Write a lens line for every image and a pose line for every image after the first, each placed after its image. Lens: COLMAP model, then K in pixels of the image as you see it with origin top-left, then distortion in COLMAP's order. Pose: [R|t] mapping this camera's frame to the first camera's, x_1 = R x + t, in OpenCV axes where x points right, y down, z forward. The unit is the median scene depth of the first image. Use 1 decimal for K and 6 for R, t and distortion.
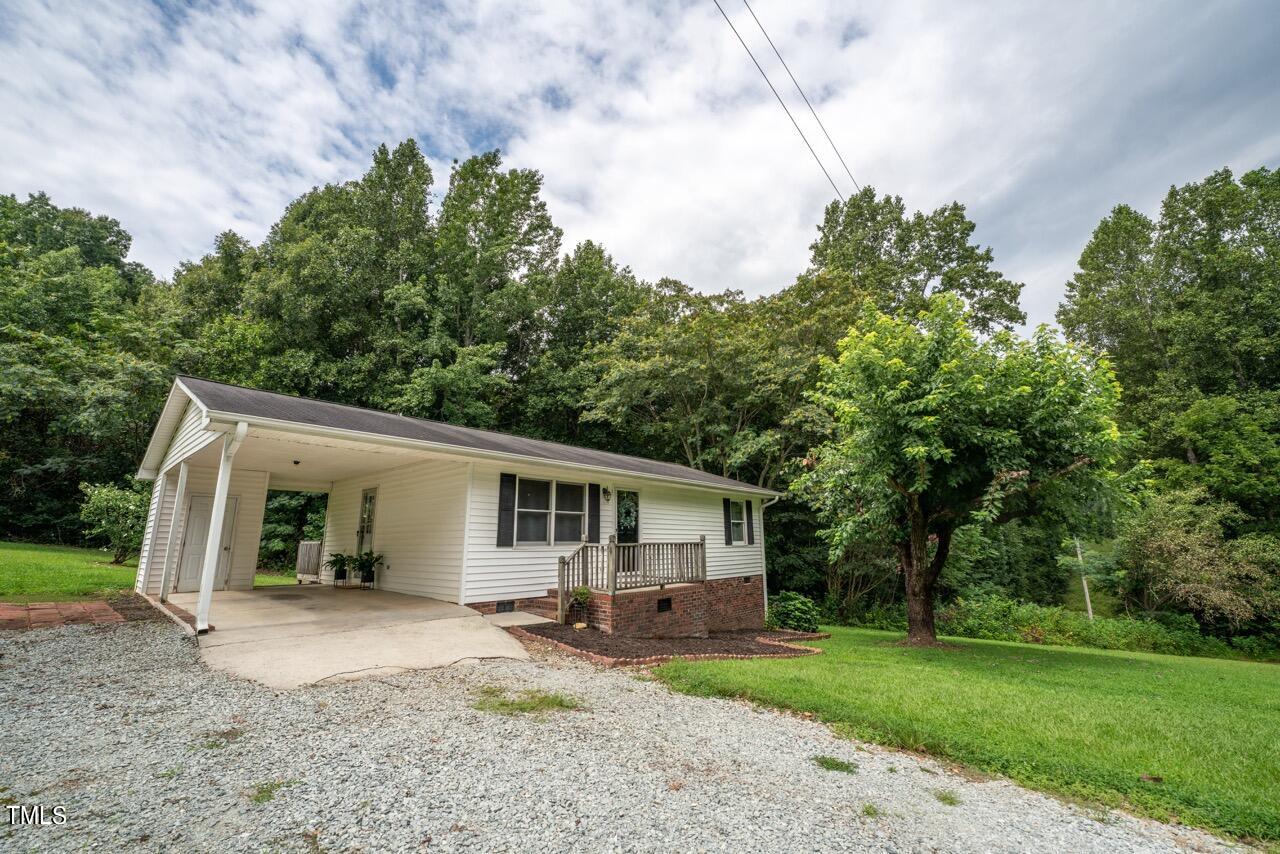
lens RADIAL K [[513.5, 0, 636.3], [0, 513.5, 433.0], [0, 0, 1]] dist [-0.040414, 0.006539]
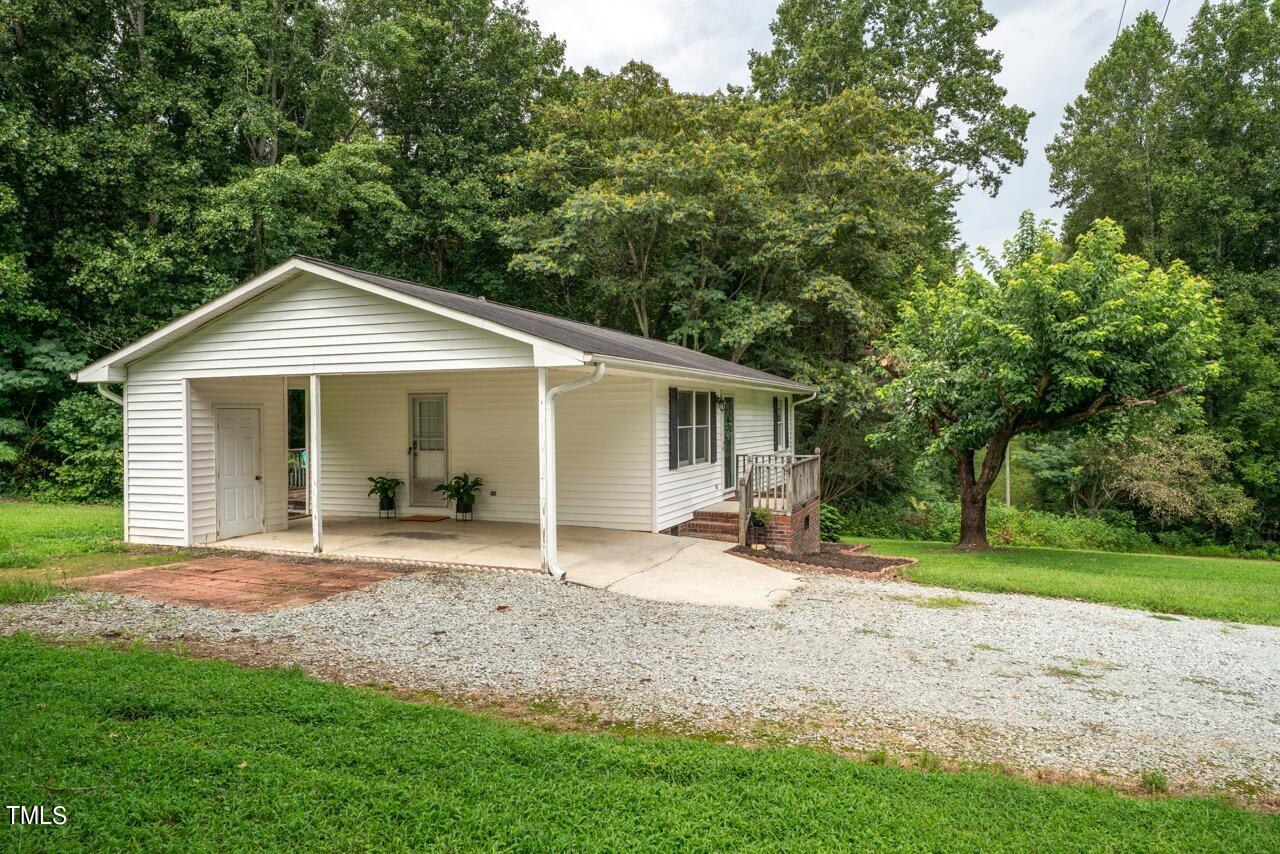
lens RADIAL K [[851.0, 0, 595.6], [0, 851.0, 427.3], [0, 0, 1]] dist [0.011186, 0.002837]
pose [[0.942389, -0.006001, 0.334464, -0.451116], [-0.070607, 0.973745, 0.216413, -0.083549], [-0.326982, -0.227561, 0.917224, -0.160694]]
